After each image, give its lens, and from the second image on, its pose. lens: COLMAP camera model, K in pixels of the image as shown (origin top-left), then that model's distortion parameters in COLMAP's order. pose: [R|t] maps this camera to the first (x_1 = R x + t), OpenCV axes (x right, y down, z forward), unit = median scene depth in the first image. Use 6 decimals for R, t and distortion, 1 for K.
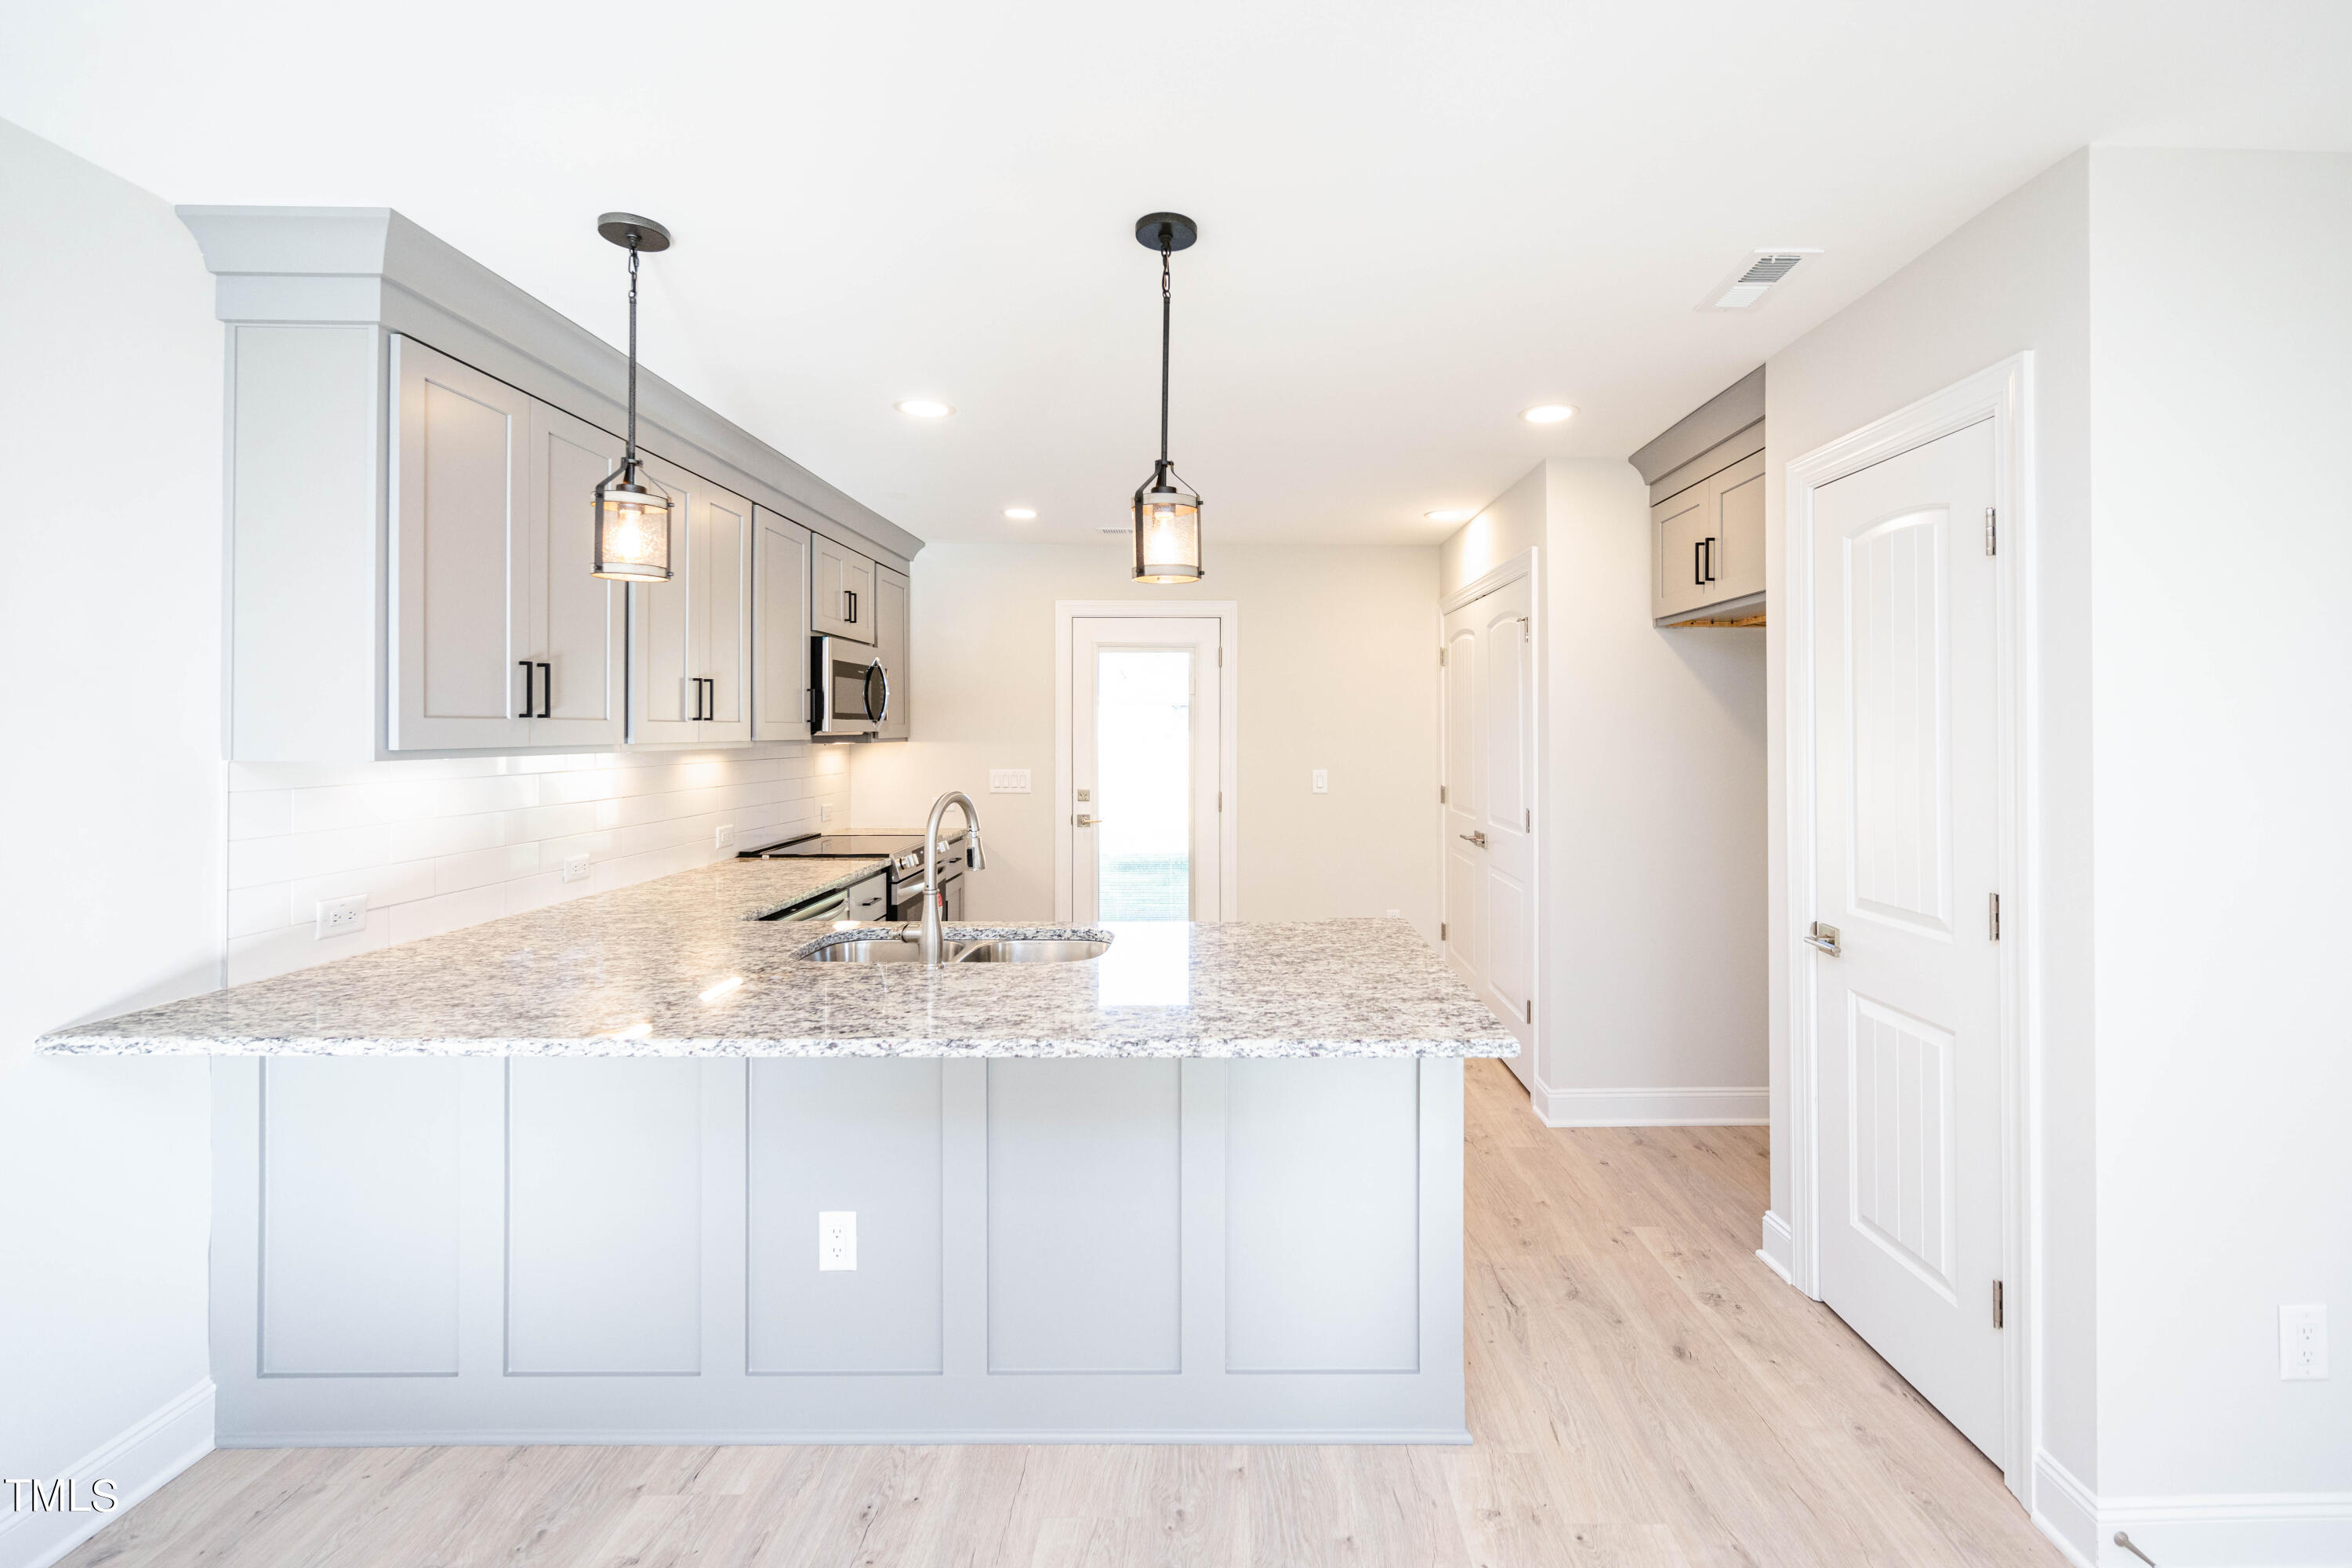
lens RADIAL K [[1005.3, 0, 1238.3], [0, 1005.3, 731.0], [0, 0, 1]] dist [-0.002840, -0.000653]
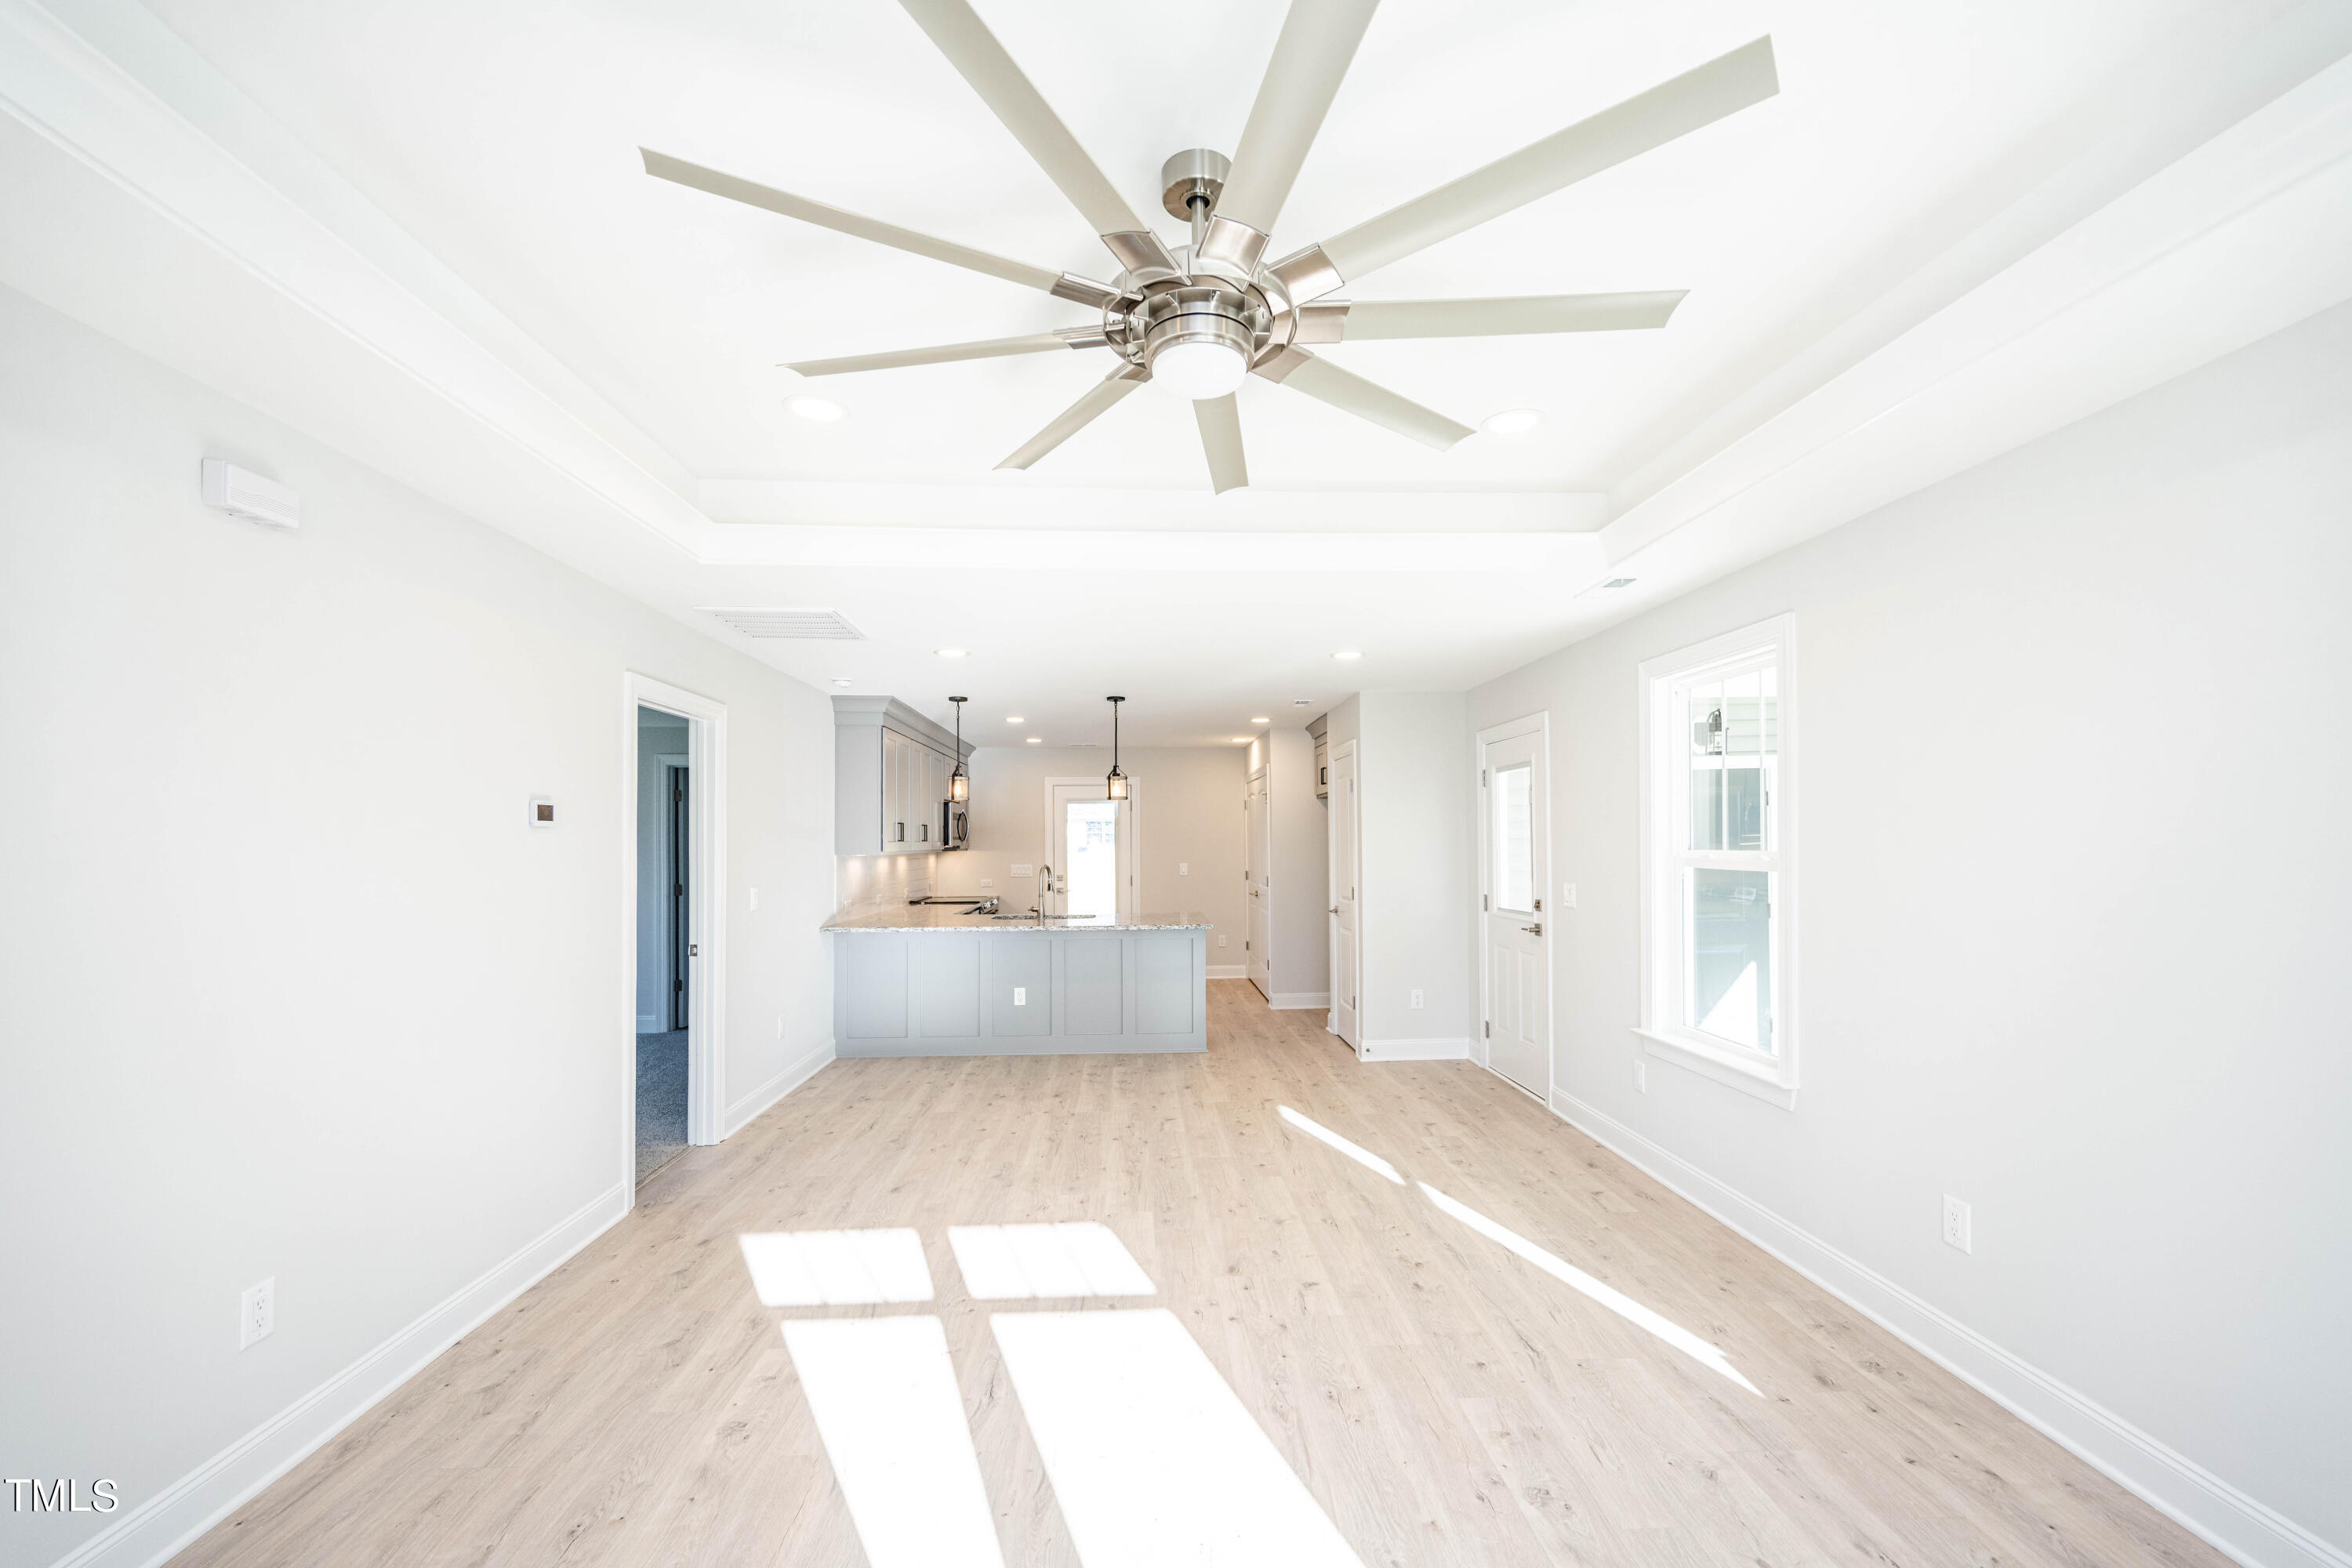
lens RADIAL K [[933.6, 0, 1200.3], [0, 933.6, 843.9], [0, 0, 1]] dist [0.001634, -0.001354]
pose [[0.998270, -0.007174, 0.058363, 0.016350], [0.007093, 0.999974, 0.001605, -0.003520], [-0.058373, -0.001188, 0.998294, -1.401234]]
